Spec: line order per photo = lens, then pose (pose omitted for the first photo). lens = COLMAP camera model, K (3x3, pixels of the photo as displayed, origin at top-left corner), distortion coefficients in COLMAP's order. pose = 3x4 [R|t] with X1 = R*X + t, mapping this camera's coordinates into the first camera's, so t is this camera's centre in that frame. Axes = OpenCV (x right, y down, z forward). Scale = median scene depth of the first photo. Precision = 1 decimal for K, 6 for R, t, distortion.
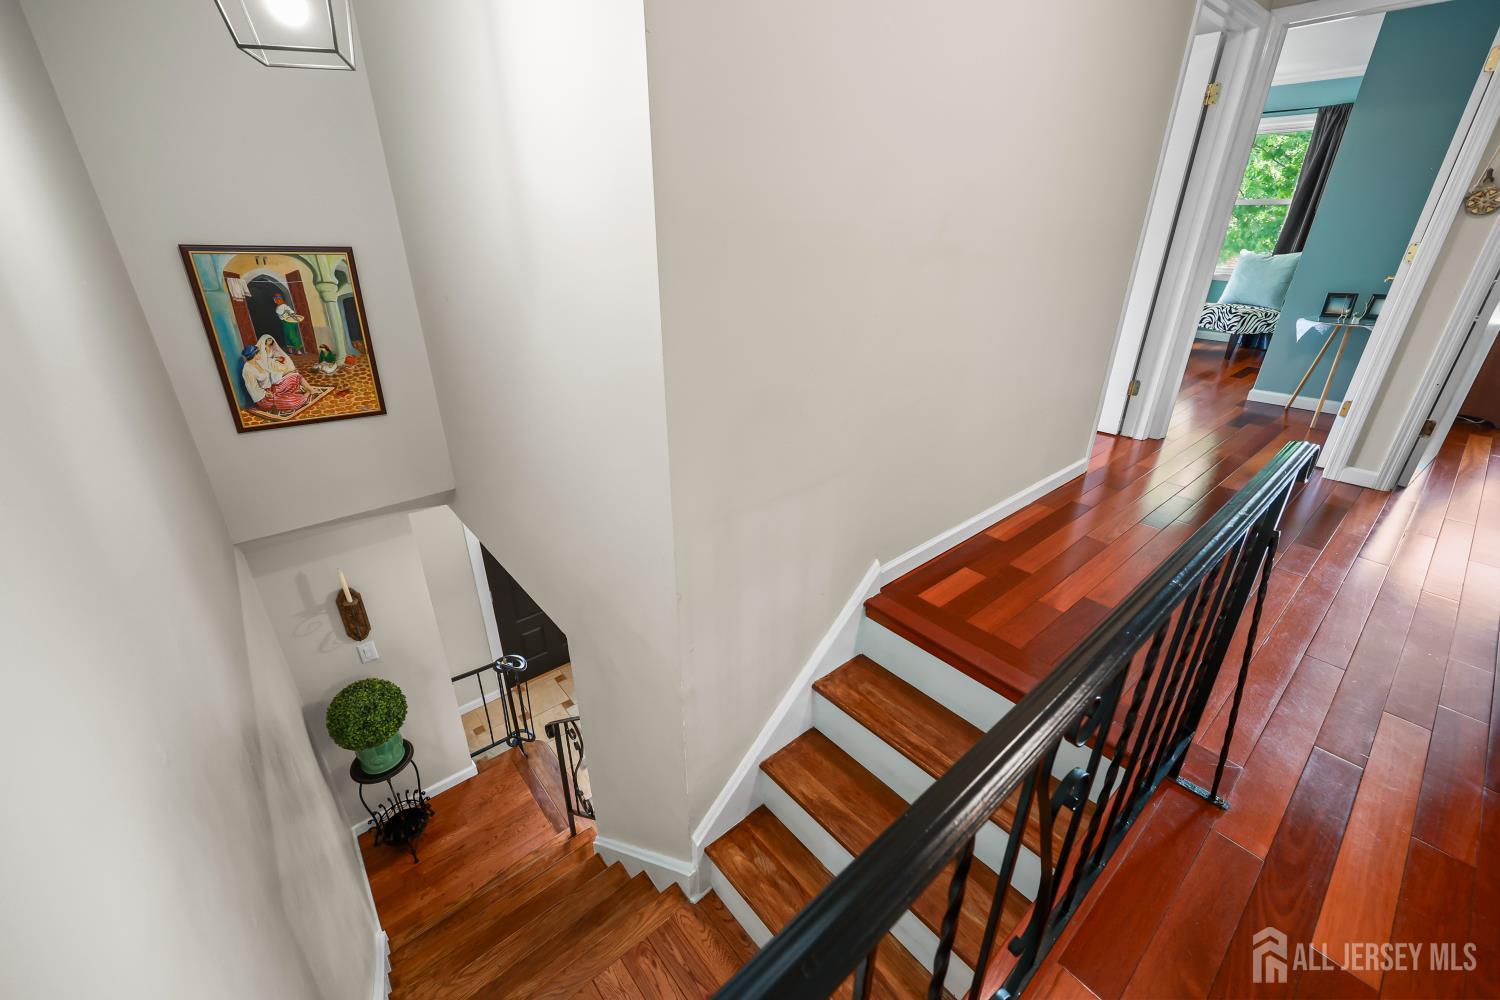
lens RADIAL K [[608.7, 0, 747.9], [0, 608.7, 495.0], [0, 0, 1]] dist [0.001205, 0.000065]
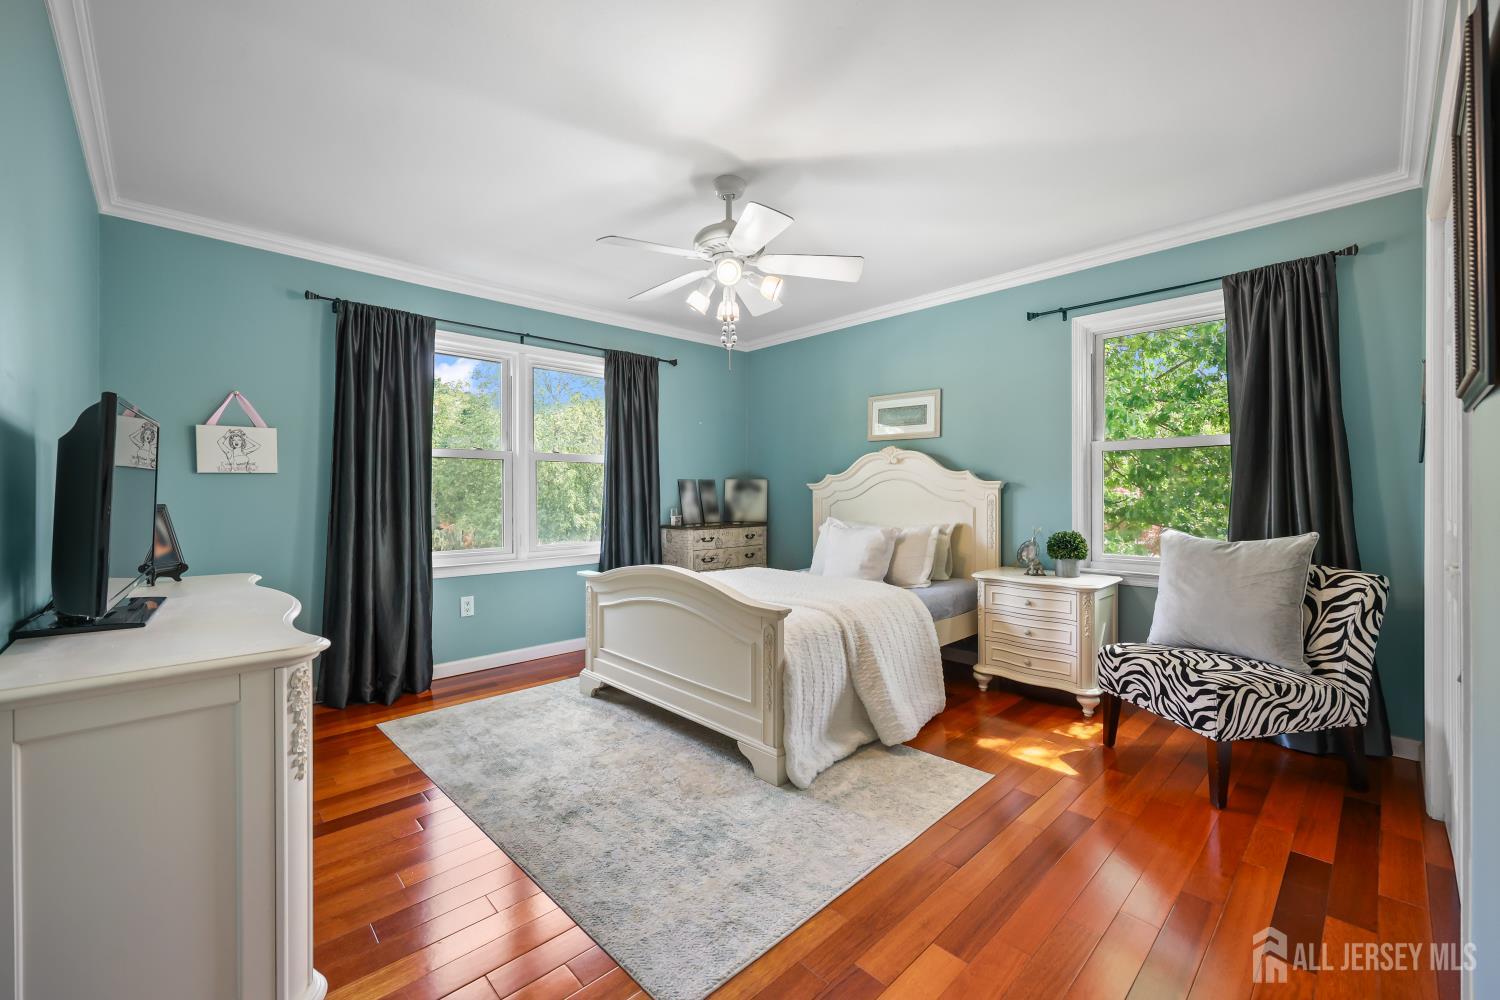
lens RADIAL K [[608.7, 0, 747.9], [0, 608.7, 495.0], [0, 0, 1]] dist [0.001205, 0.000065]
pose [[0.998270, -0.005239, 0.058555, 0.485025], [0.028976, 0.910479, -0.412538, -0.254660], [-0.051151, 0.413521, 0.909056, 0.605571]]
